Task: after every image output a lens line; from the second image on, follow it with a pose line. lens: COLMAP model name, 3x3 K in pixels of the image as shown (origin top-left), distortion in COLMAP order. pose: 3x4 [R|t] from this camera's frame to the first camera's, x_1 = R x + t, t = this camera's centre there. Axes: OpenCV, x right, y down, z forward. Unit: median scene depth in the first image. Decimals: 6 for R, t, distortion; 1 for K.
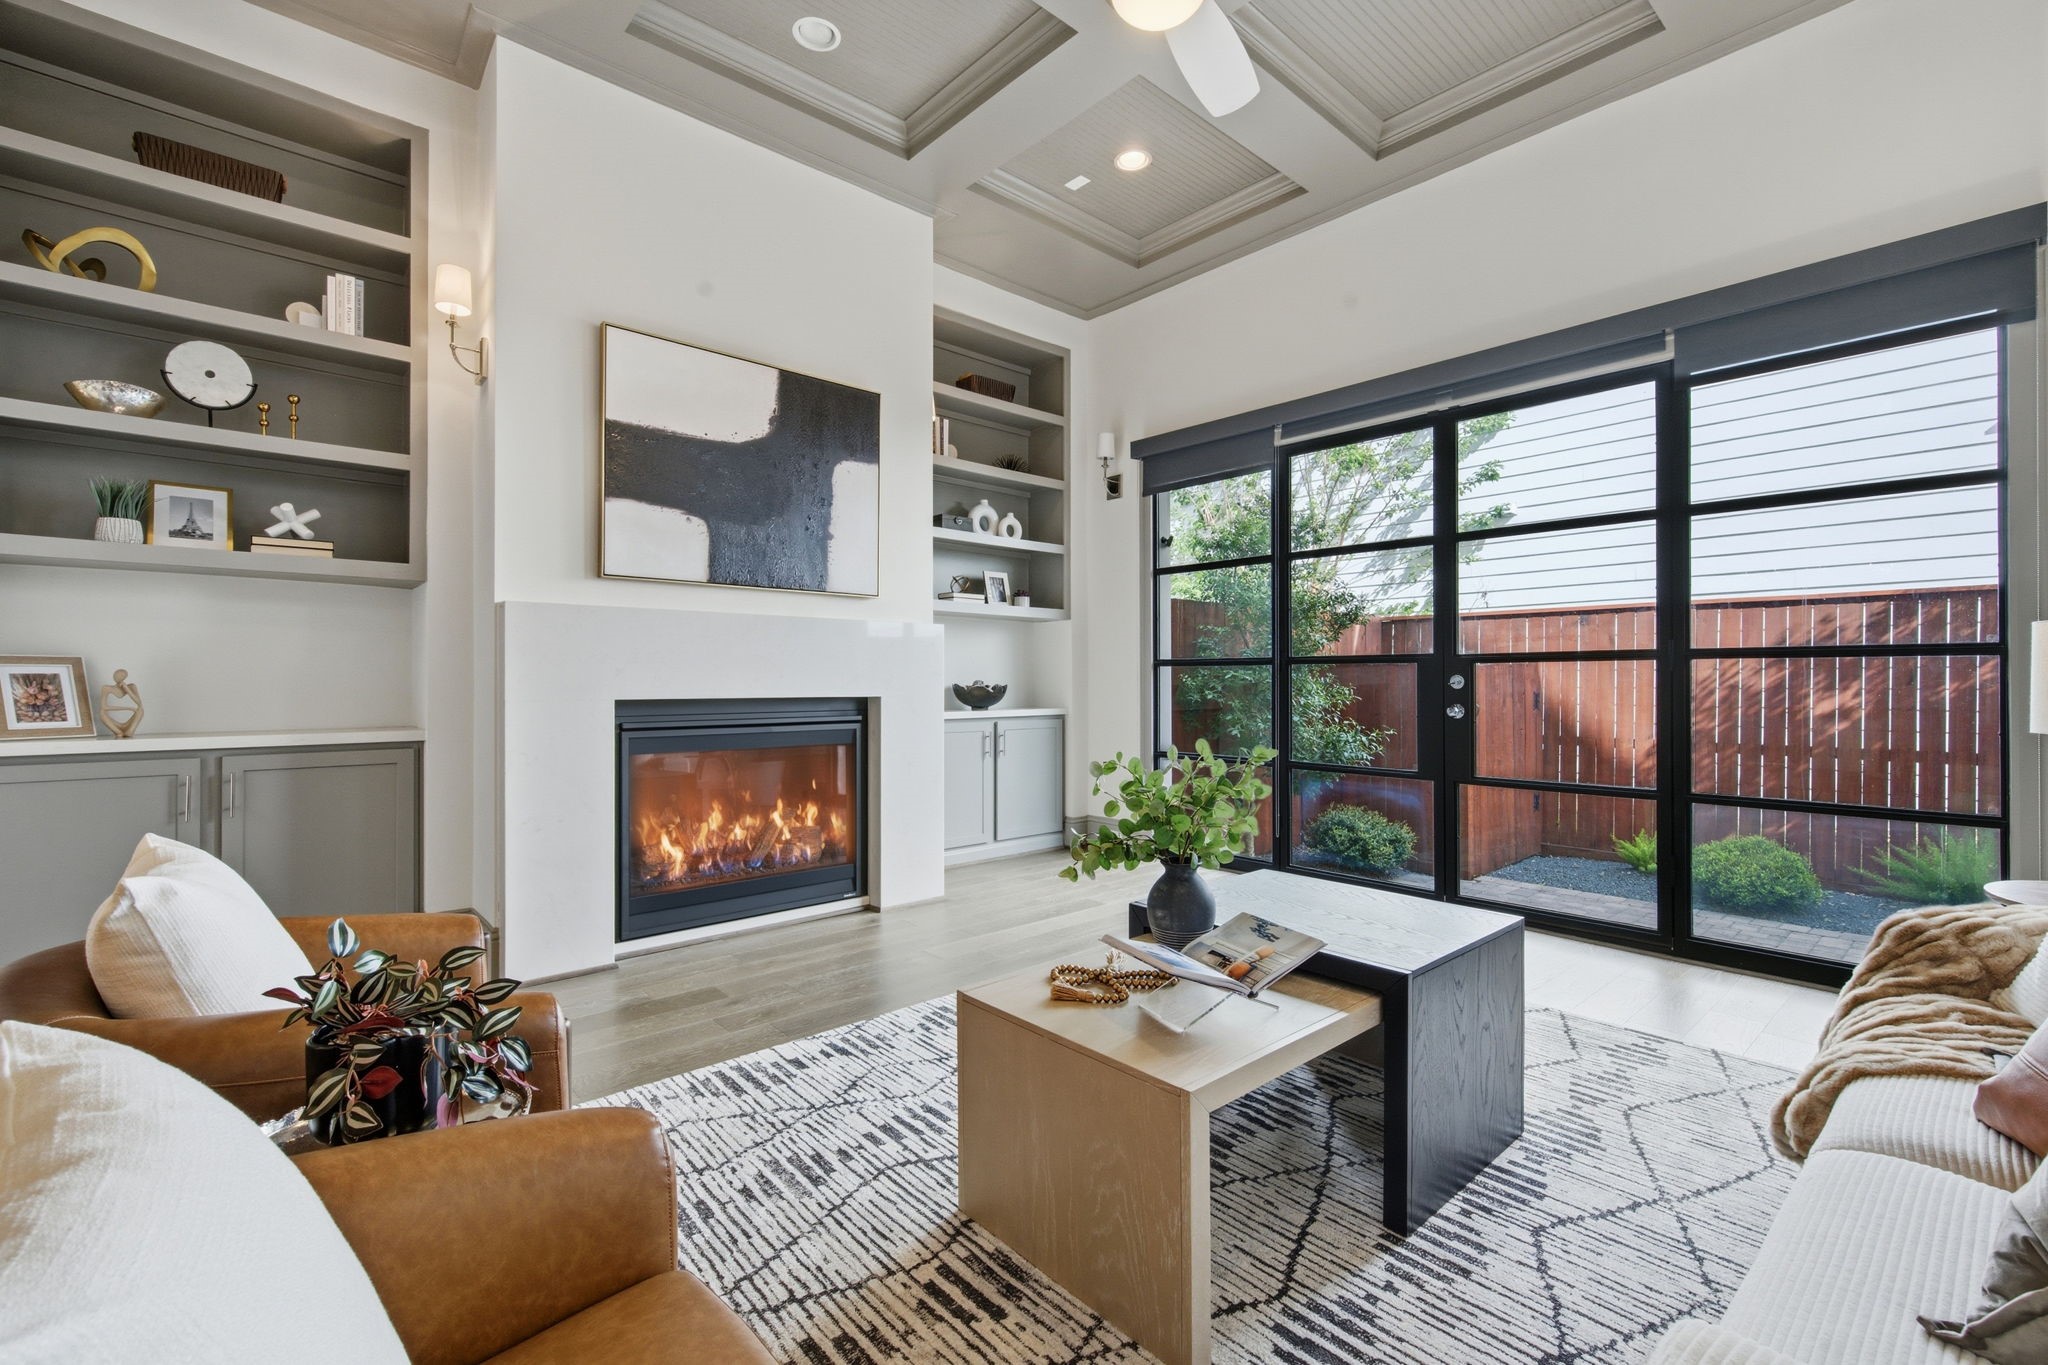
lens RADIAL K [[886.6, 0, 1026.9], [0, 886.6, 684.6], [0, 0, 1]] dist [0.001611, 0.000060]
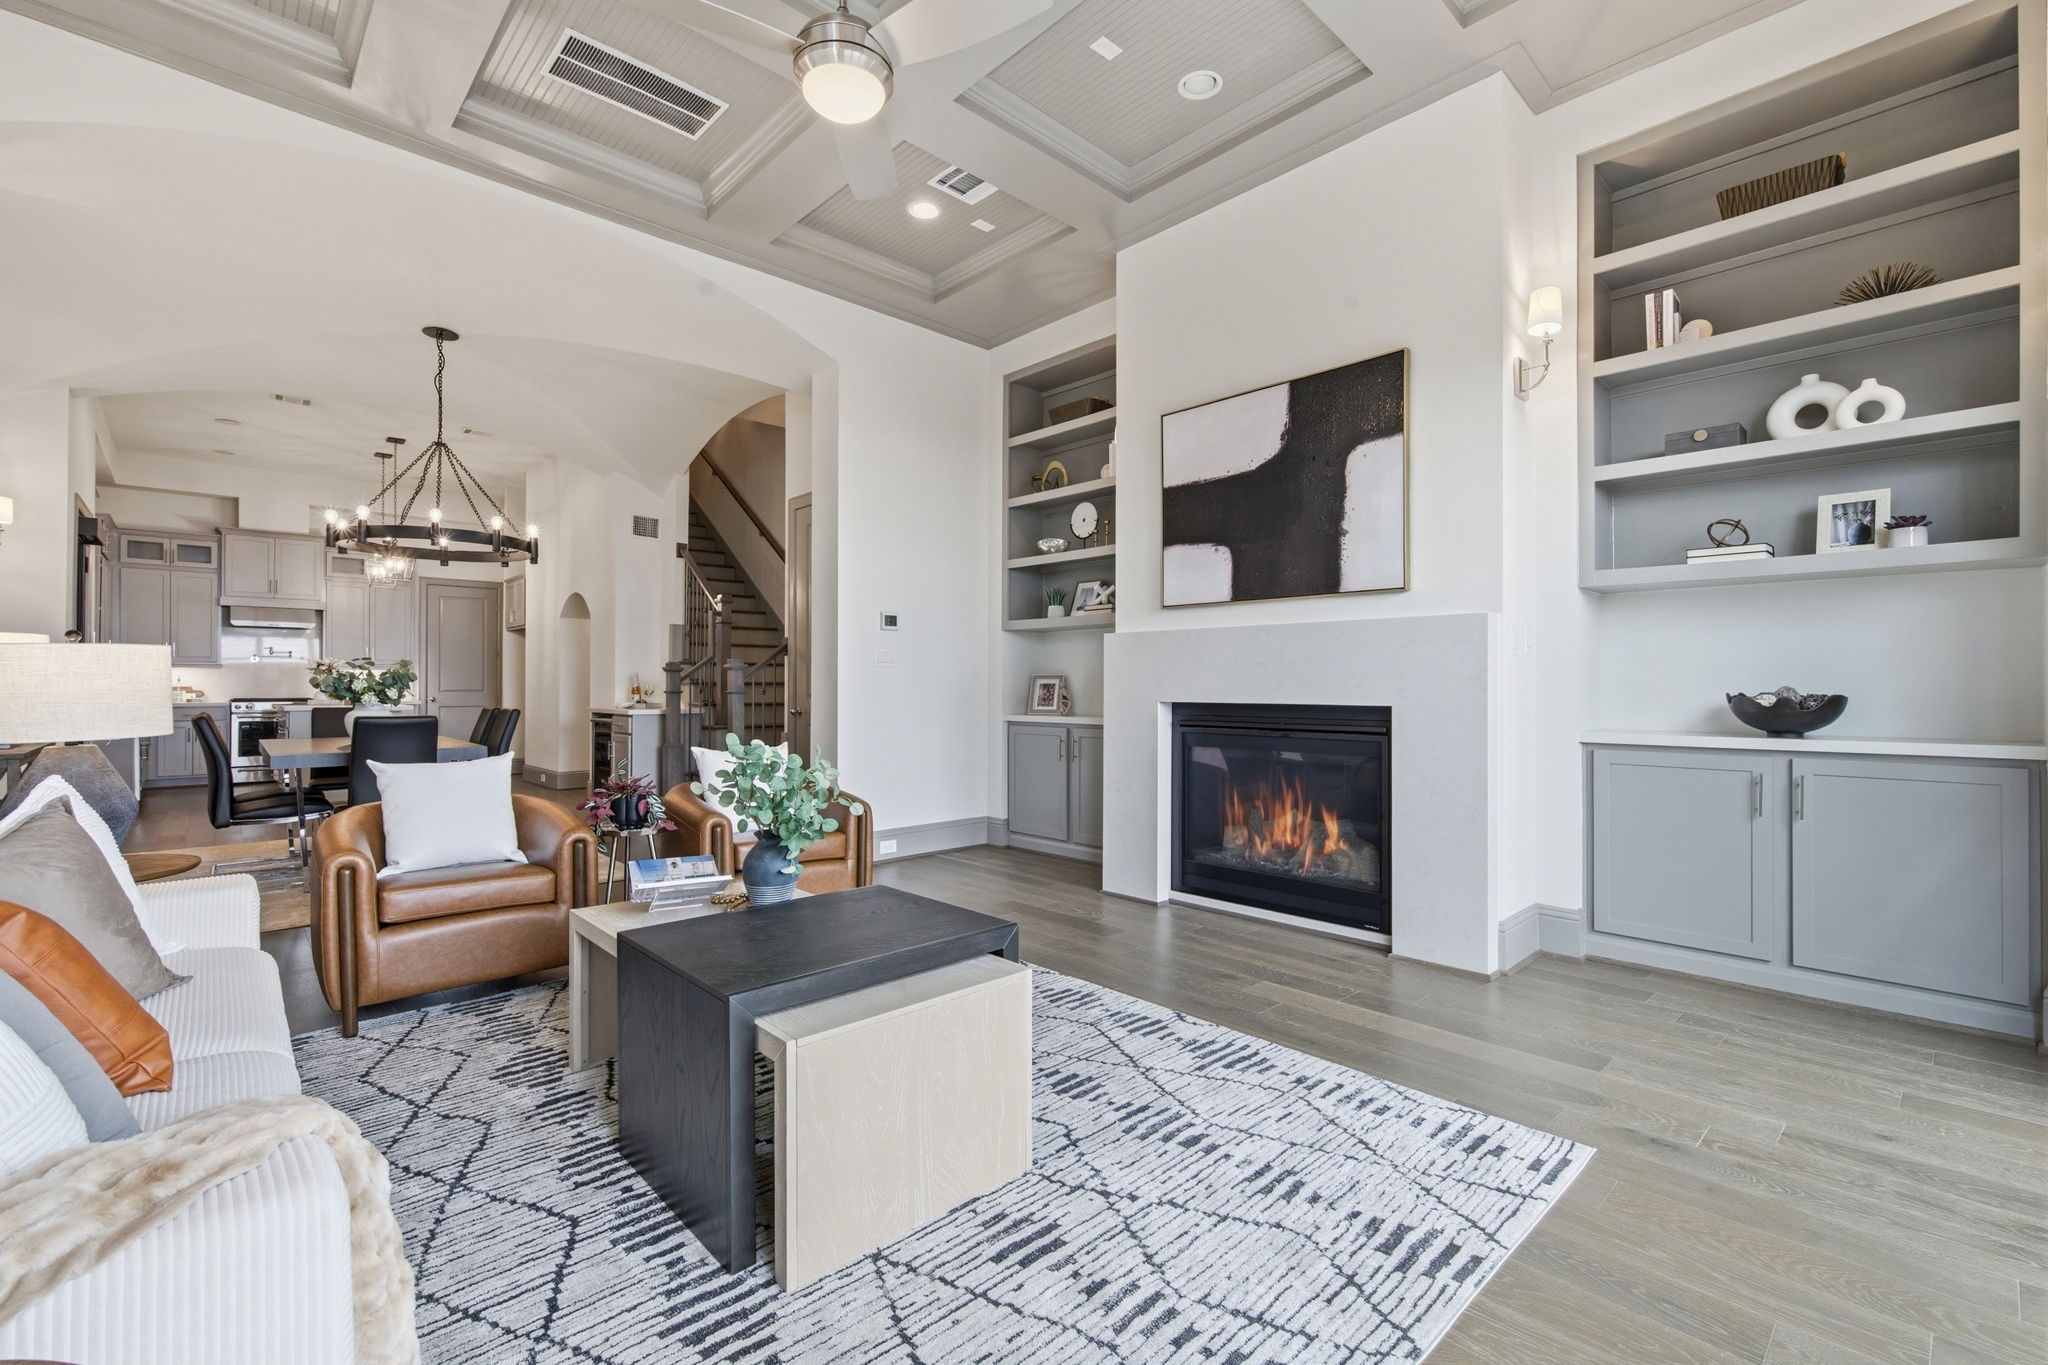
lens RADIAL K [[886.6, 0, 1026.9], [0, 886.6, 684.6], [0, 0, 1]] dist [0.001611, 0.000060]
pose [[0.025403, -0.001167, -0.999677, 0.684319], [-0.004508, 0.999989, -0.001282, -0.004839], [0.999667, 0.004539, 0.025398, 0.631653]]
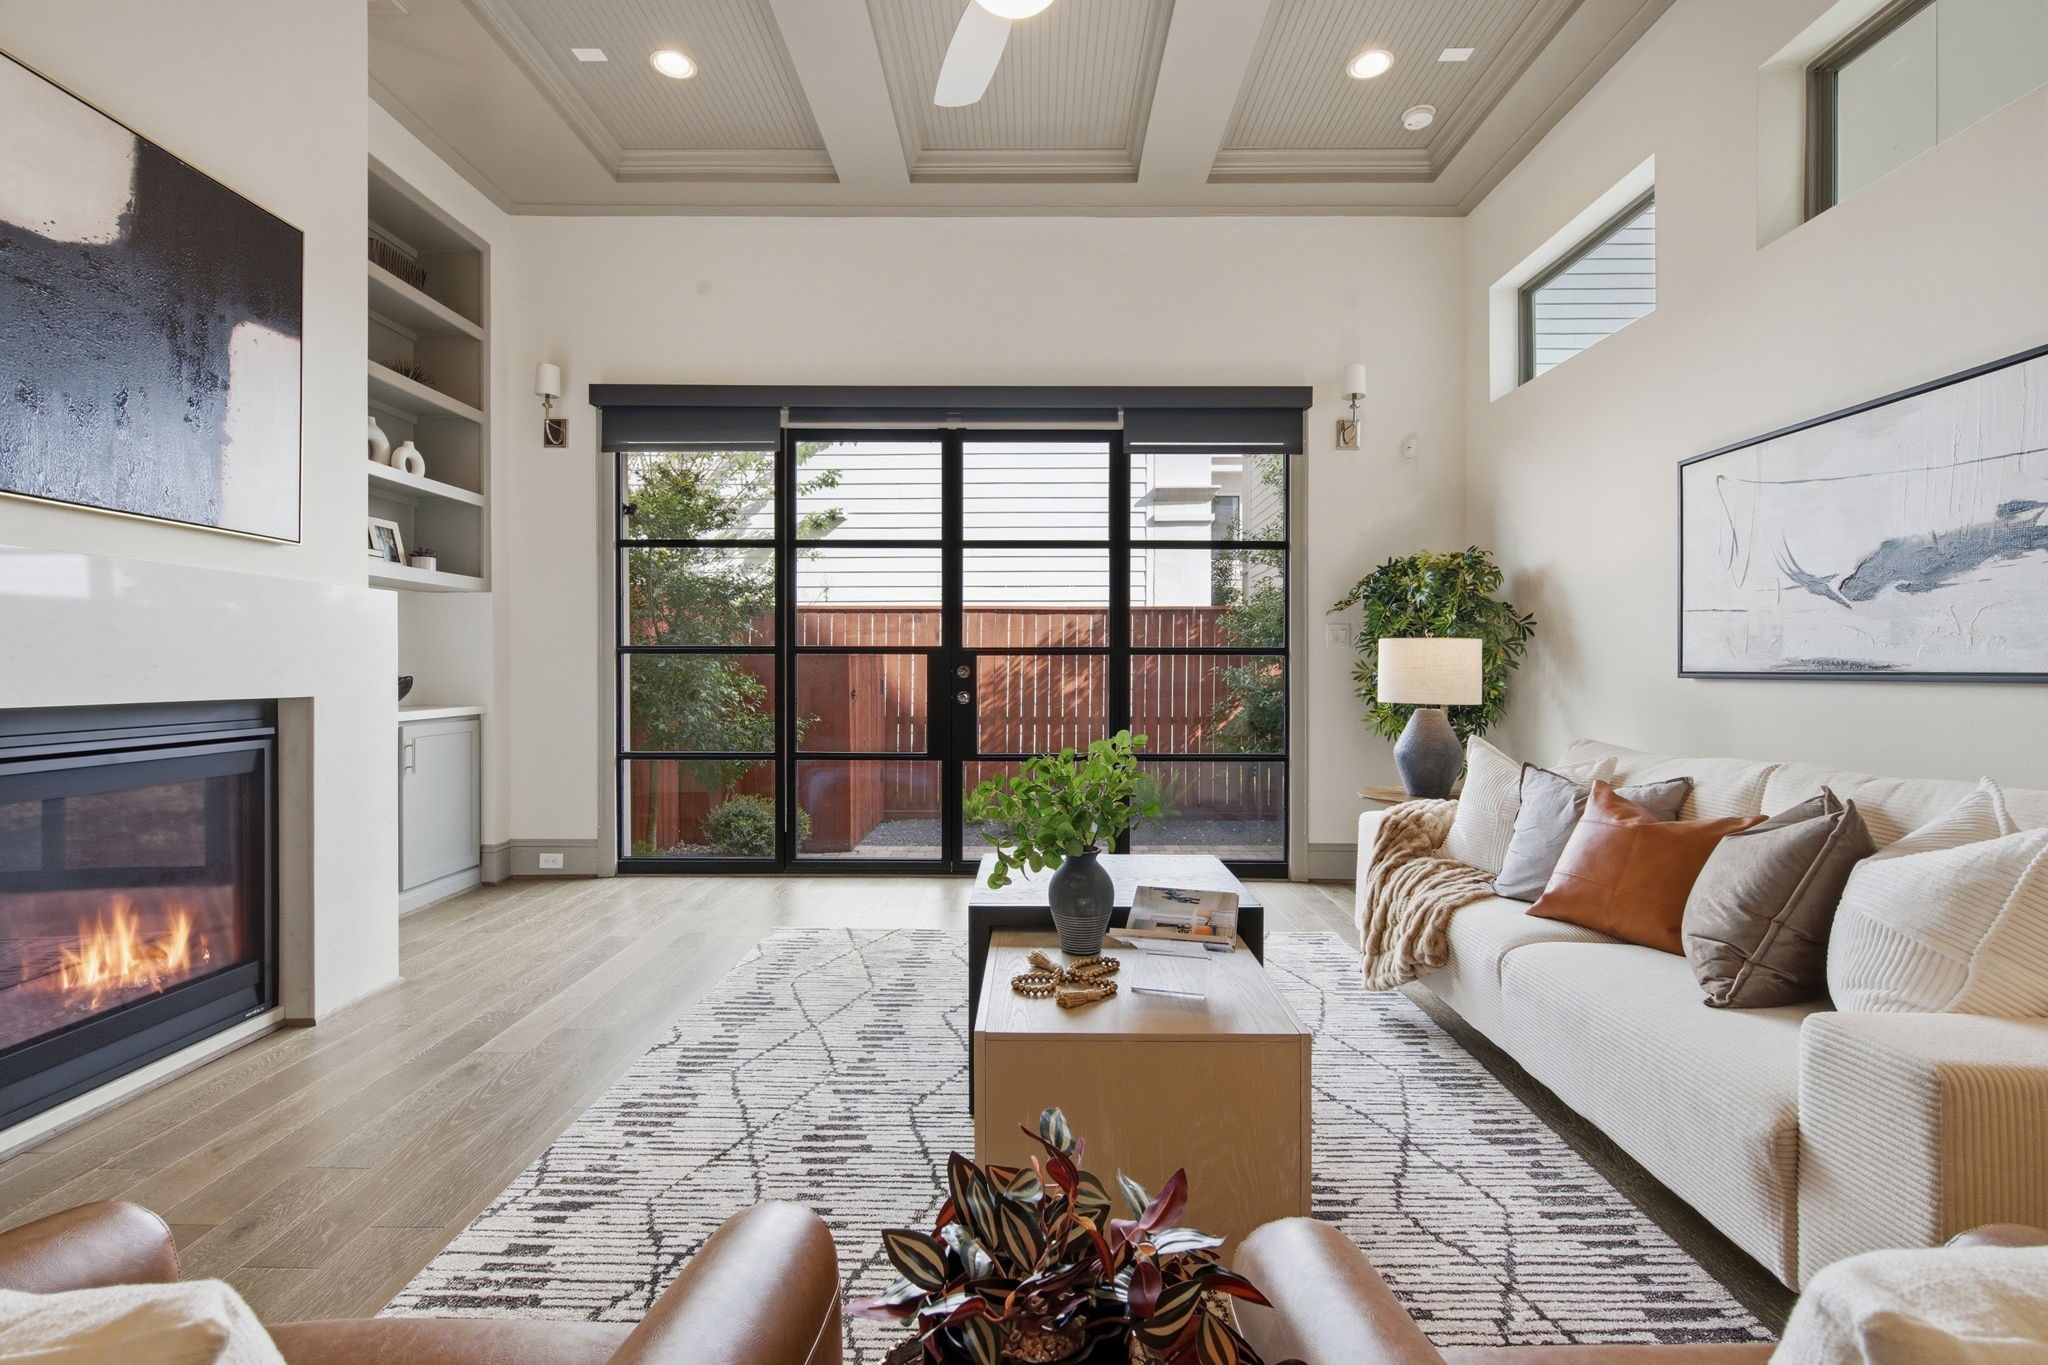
lens RADIAL K [[901.2, 0, 1027.9], [0, 901.2, 676.9], [0, 0, 1]] dist [0.001756, -0.000425]
pose [[0.670220, -0.007470, 0.742125, -0.308245], [0.002310, 0.999965, 0.007979, -0.005323], [-0.742159, -0.003633, 0.670214, 0.161840]]
